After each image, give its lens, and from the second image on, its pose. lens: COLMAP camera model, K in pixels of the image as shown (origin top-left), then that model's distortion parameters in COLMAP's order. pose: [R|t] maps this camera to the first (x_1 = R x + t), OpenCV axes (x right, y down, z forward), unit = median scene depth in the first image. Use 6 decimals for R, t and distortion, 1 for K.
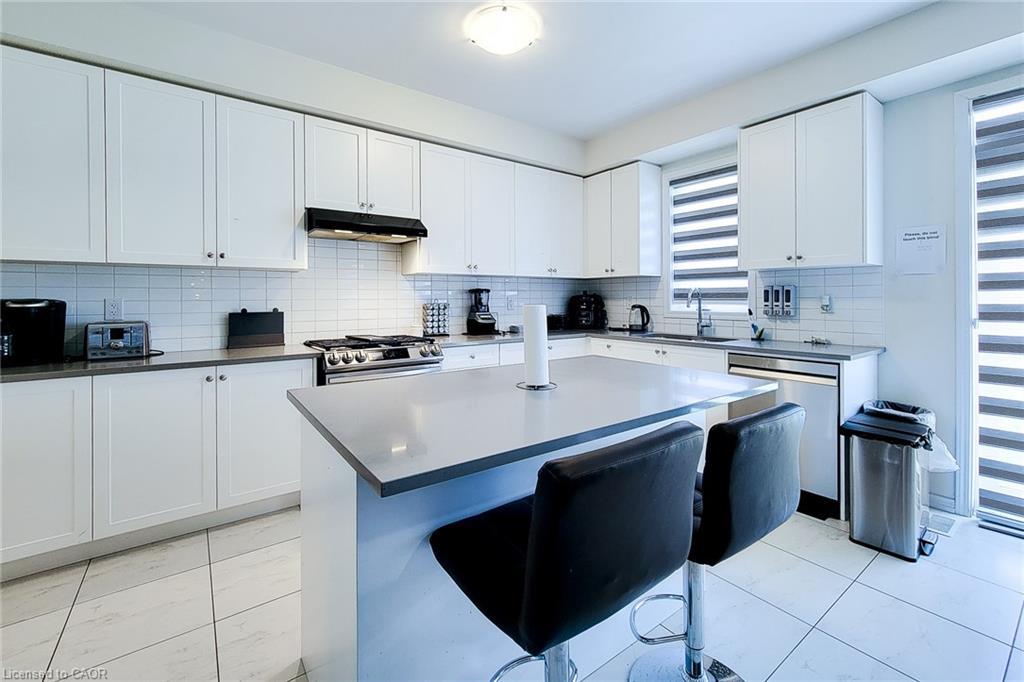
lens RADIAL K [[426.9, 0, 499.3], [0, 426.9, 299.2], [0, 0, 1]] dist [-0.003715, -0.000371]
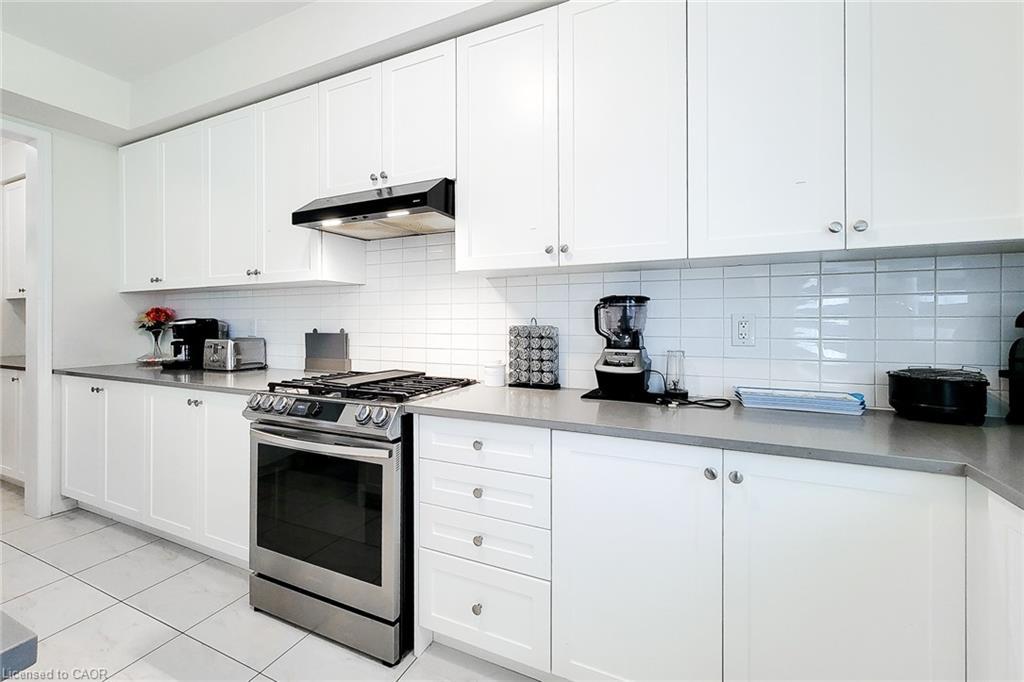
lens RADIAL K [[426.9, 0, 501.5], [0, 426.9, 323.8], [0, 0, 1]] dist [-0.003715, -0.000371]
pose [[0.486286, 0.004182, -0.873790, 0.306930], [-0.009644, 0.999953, -0.000582, 0.006431], [0.873746, 0.008710, 0.486304, 0.713524]]
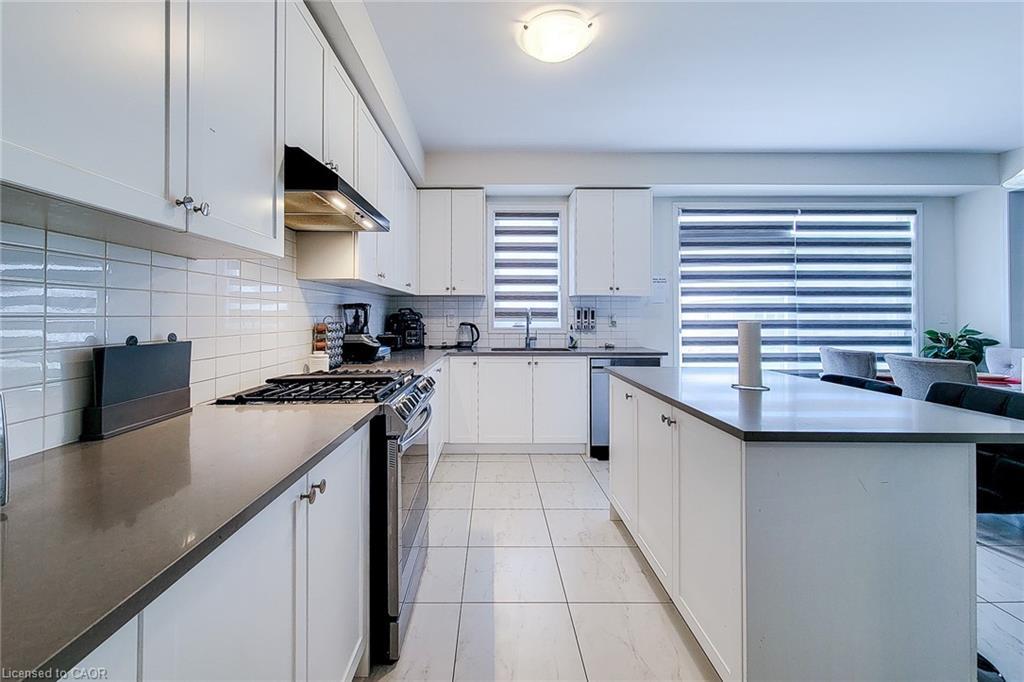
lens RADIAL K [[426.9, 0, 497.0], [0, 426.9, 311.6], [0, 0, 1]] dist [-0.003715, -0.000371]
pose [[0.595321, 0.013433, 0.803376, -0.569178], [-0.001331, 0.999875, -0.015732, 0.003399], [-0.803487, 0.008297, 0.595264, 0.369043]]
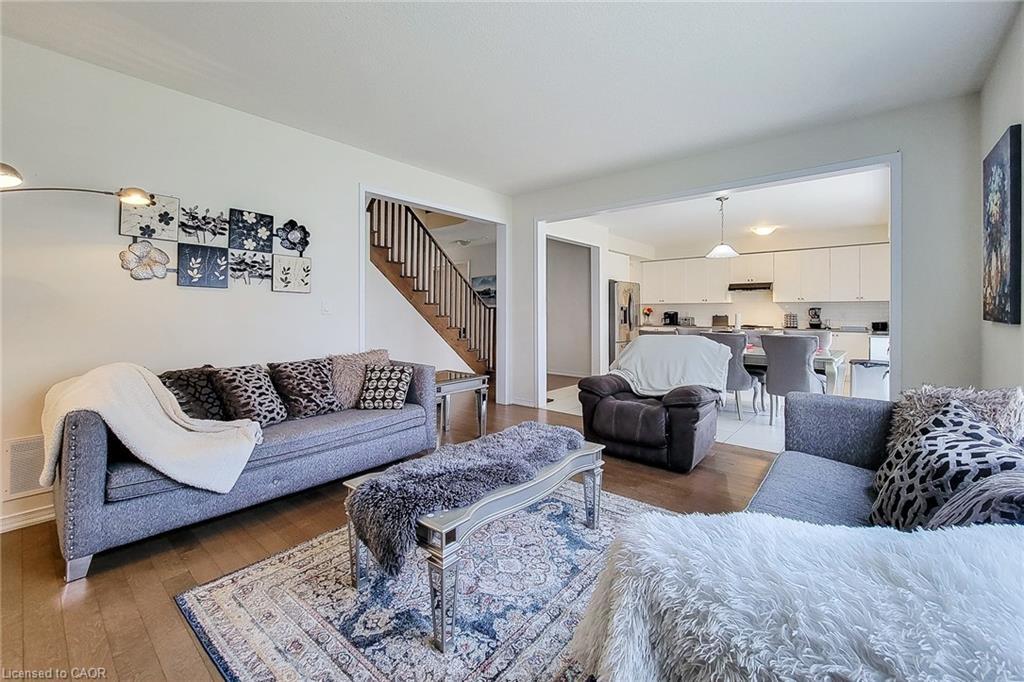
lens RADIAL K [[426.9, 0, 500.3], [0, 426.9, 309.3], [0, 0, 1]] dist [-0.003715, -0.000371]
pose [[0.238078, -0.004660, -0.971235, 1.808763], [-0.009494, 0.999930, -0.007125, 0.015154], [0.971200, 0.010918, 0.238017, -1.161984]]
